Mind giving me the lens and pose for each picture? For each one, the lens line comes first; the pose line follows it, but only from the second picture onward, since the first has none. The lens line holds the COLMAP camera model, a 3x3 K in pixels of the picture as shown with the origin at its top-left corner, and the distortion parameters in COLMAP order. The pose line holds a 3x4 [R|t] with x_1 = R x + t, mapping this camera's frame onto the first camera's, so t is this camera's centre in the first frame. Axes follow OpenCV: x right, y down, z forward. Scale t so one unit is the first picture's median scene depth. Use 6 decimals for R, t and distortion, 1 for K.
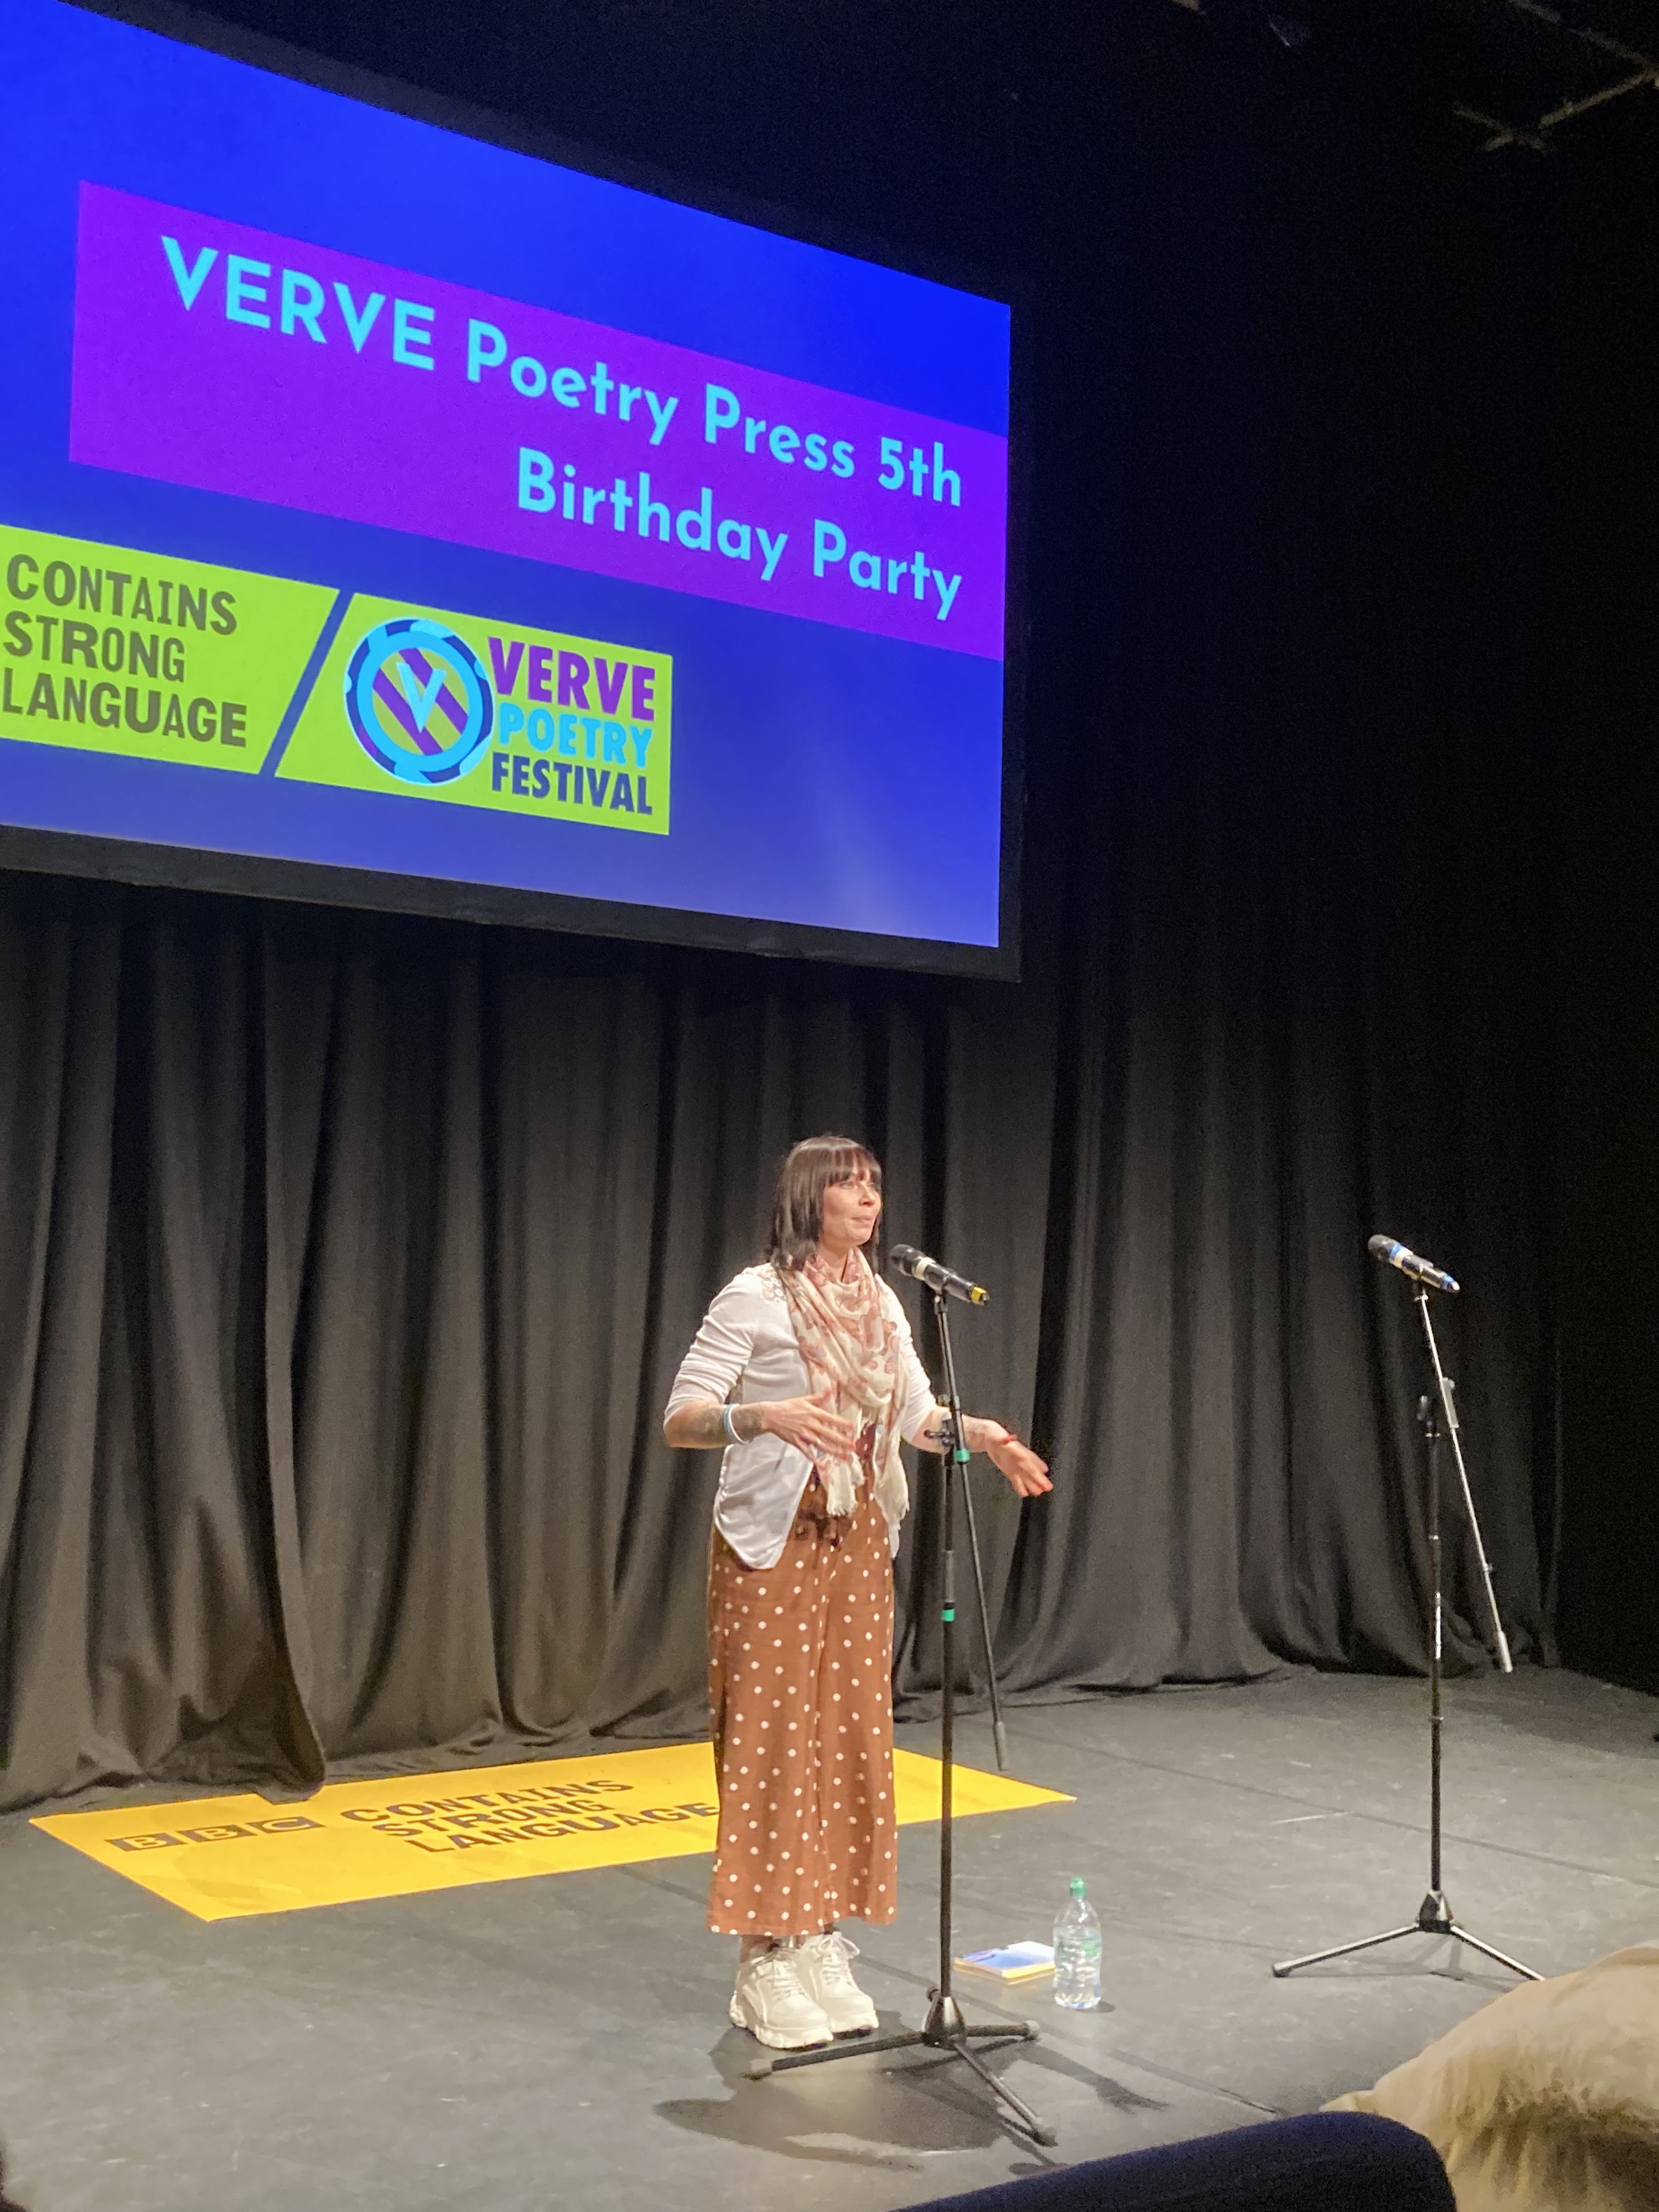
lens RADIAL K [[2501.9, 0, 853.0], [0, 2501.9, 1106.6], [0, 0, 1]] dist [0.033247, 0.000000]
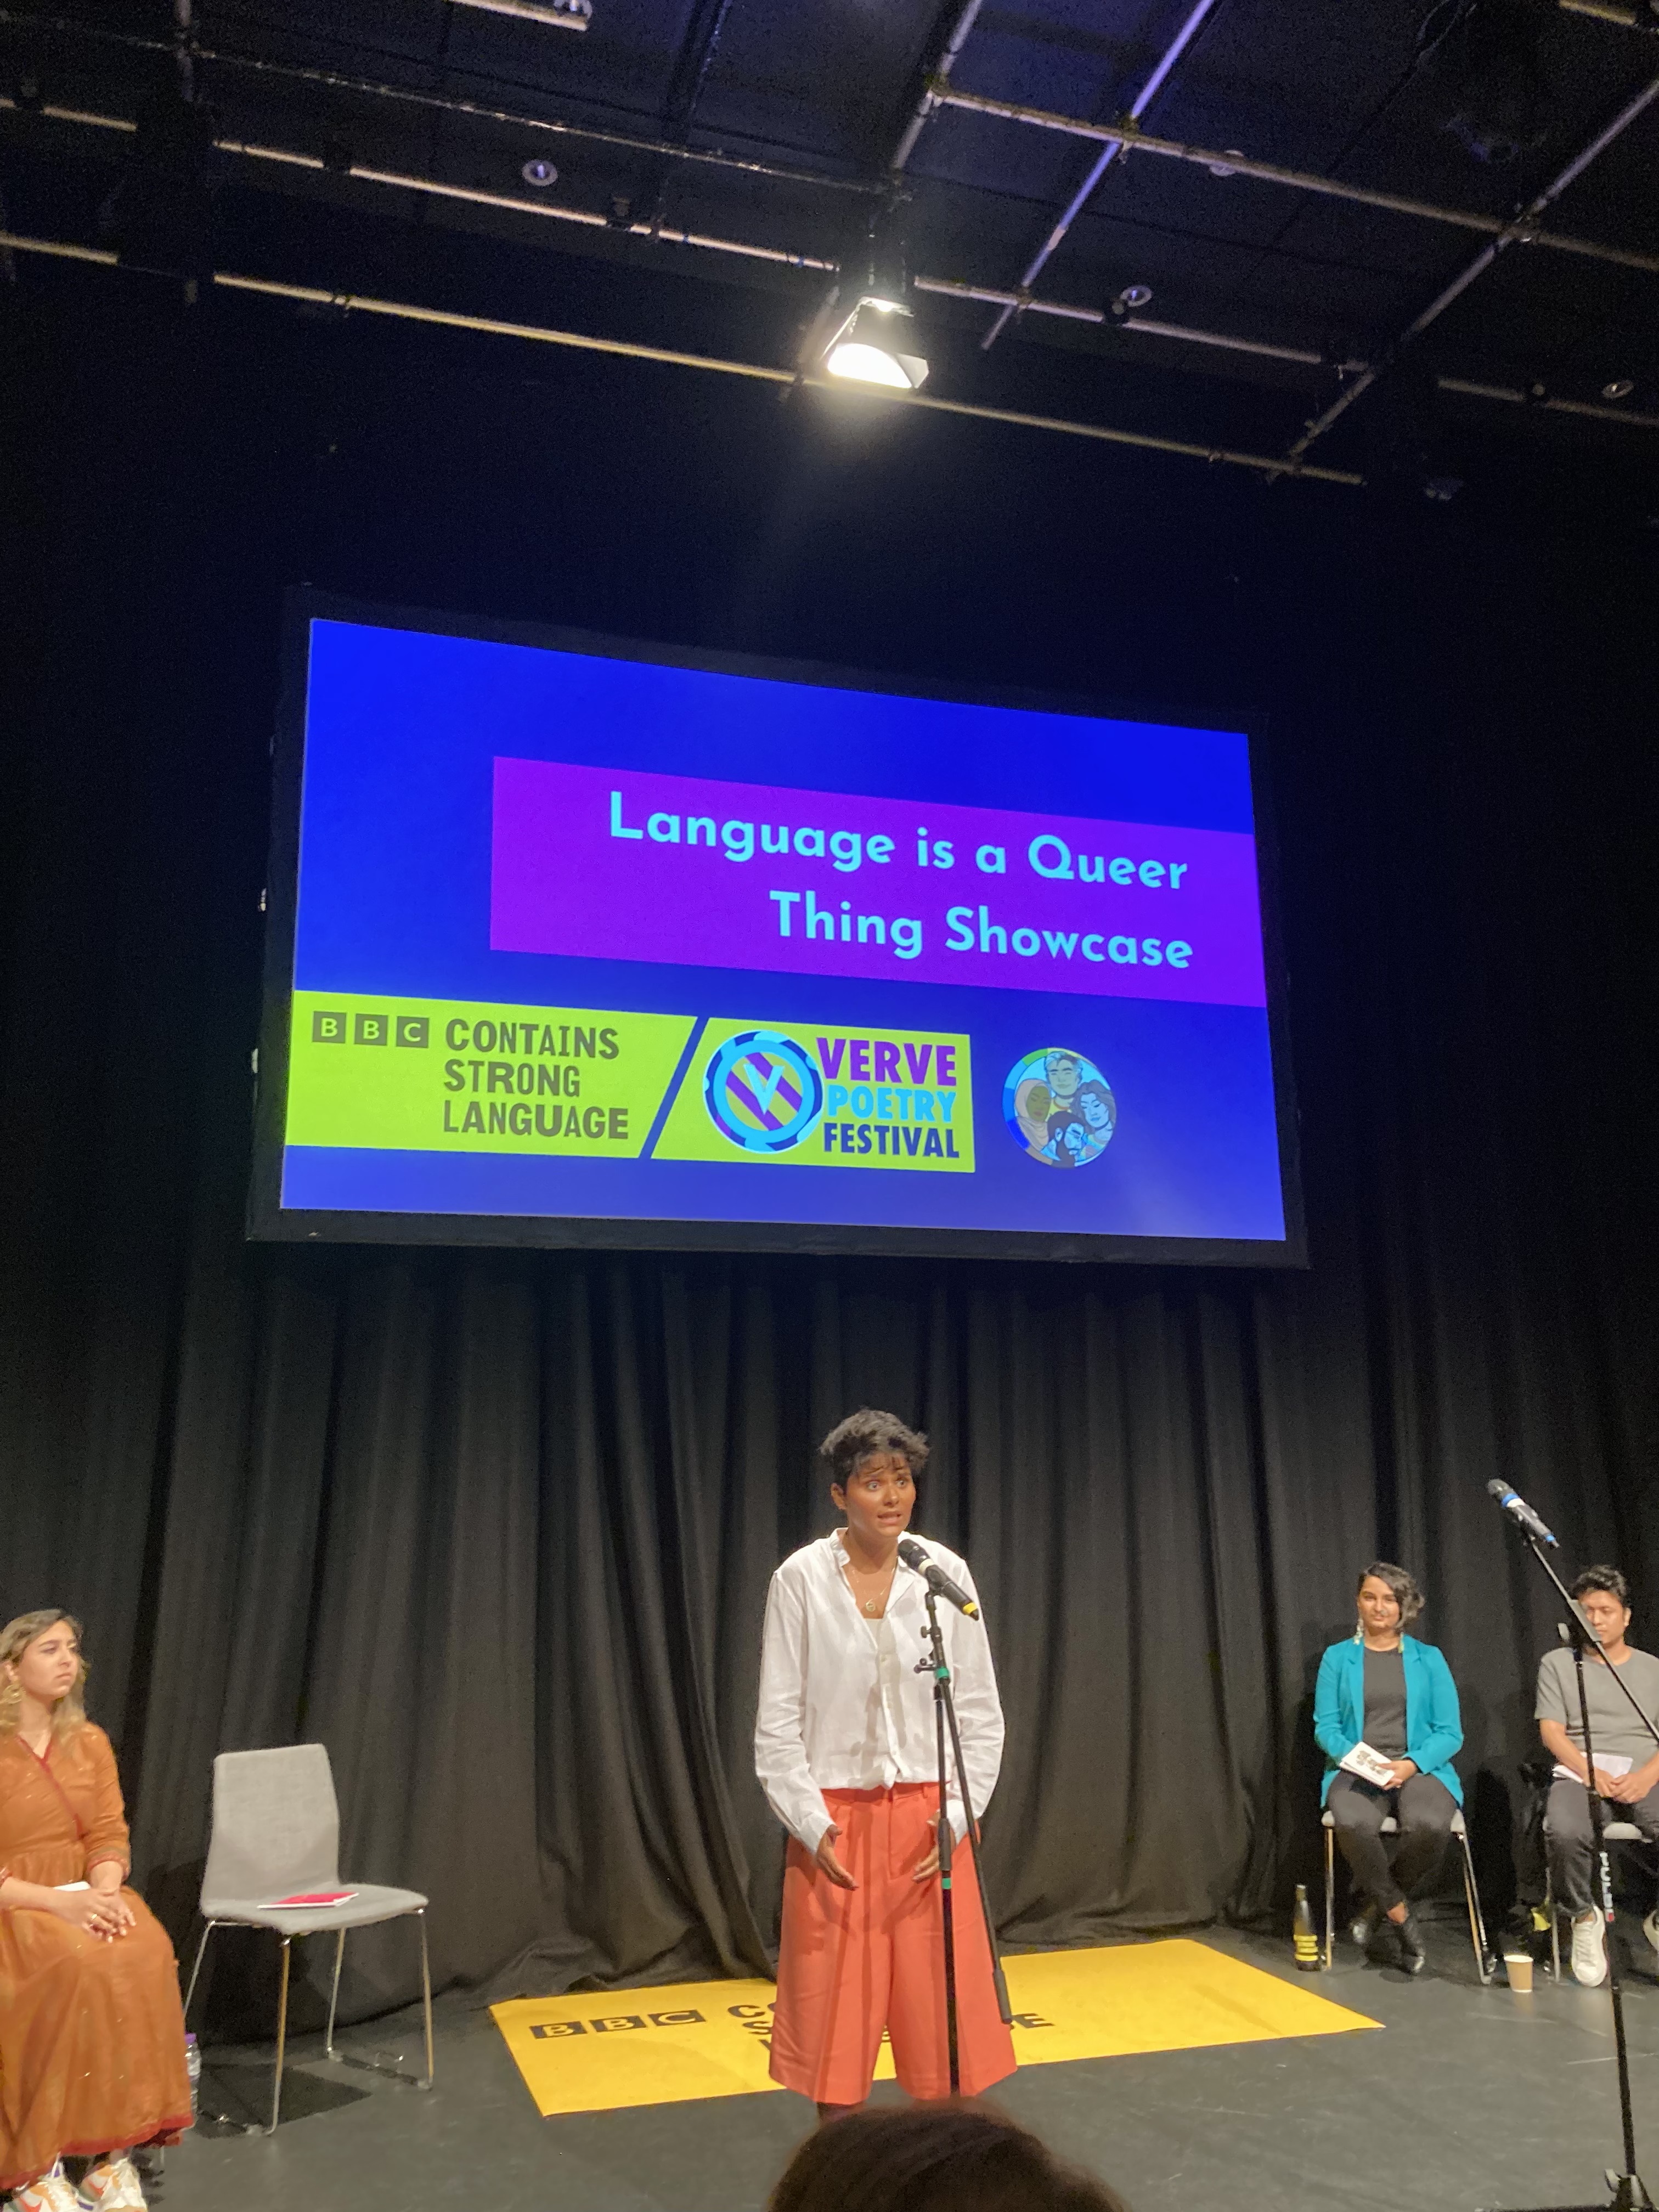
lens RADIAL K [[1815.7, 0, 849.4], [0, 1815.7, 1087.2], [0, 0, 1]] dist [0.077444, -0.048757]
pose [[0.946004, -0.116598, -0.302458, 0.155684], [0.063330, 0.981568, -0.180317, 0.011036], [0.317908, 0.151426, 0.935951, 0.119078]]
